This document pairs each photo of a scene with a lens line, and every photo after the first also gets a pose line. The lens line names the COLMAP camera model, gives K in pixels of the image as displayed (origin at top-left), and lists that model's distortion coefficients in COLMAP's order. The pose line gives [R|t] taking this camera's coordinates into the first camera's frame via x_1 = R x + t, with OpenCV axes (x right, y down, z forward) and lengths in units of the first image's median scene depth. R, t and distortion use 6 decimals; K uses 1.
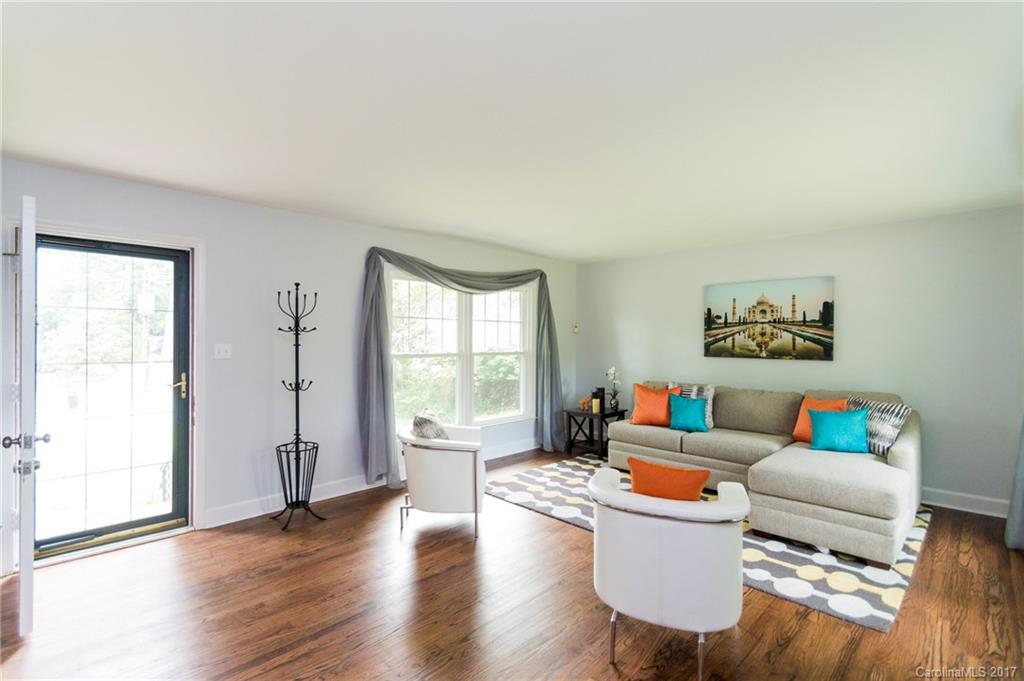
lens RADIAL K [[478.6, 0, 498.8], [0, 478.6, 324.6], [0, 0, 1]] dist [0.000526, -0.000489]
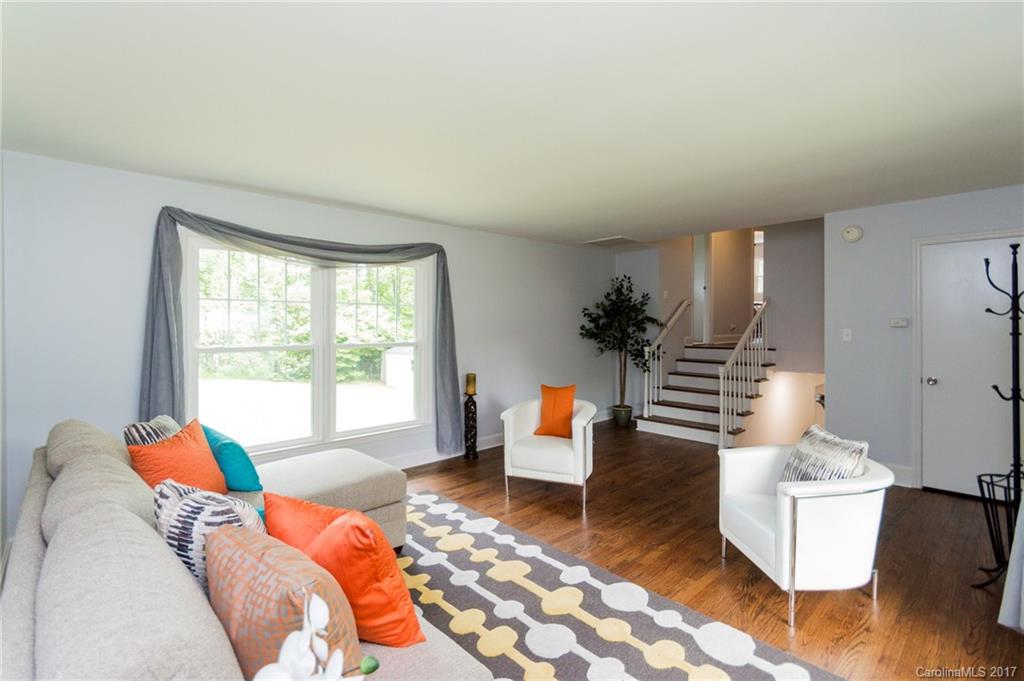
lens RADIAL K [[478.6, 0, 498.8], [0, 478.6, 324.6], [0, 0, 1]] dist [0.000526, -0.000489]
pose [[-0.999451, 0.006911, 0.032410, 0.296732], [0.006393, 0.999850, -0.016071, 0.036100], [-0.032516, -0.015855, -0.999345, 1.709271]]
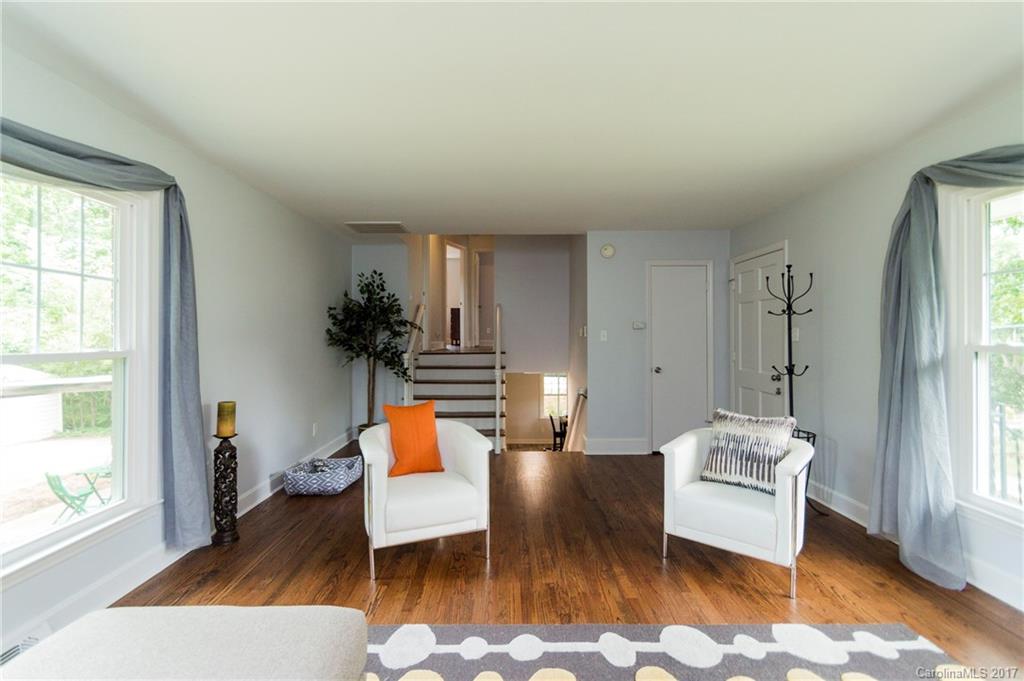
lens RADIAL K [[474.9, 0, 515.9], [0, 474.9, 332.2], [0, 0, 1]] dist [-0.000567, -0.000062]
pose [[-0.696758, 0.001228, -0.717305, 0.665015], [0.019117, 0.999675, -0.016859, 0.056668], [0.717051, -0.025459, -0.696555, 1.274084]]
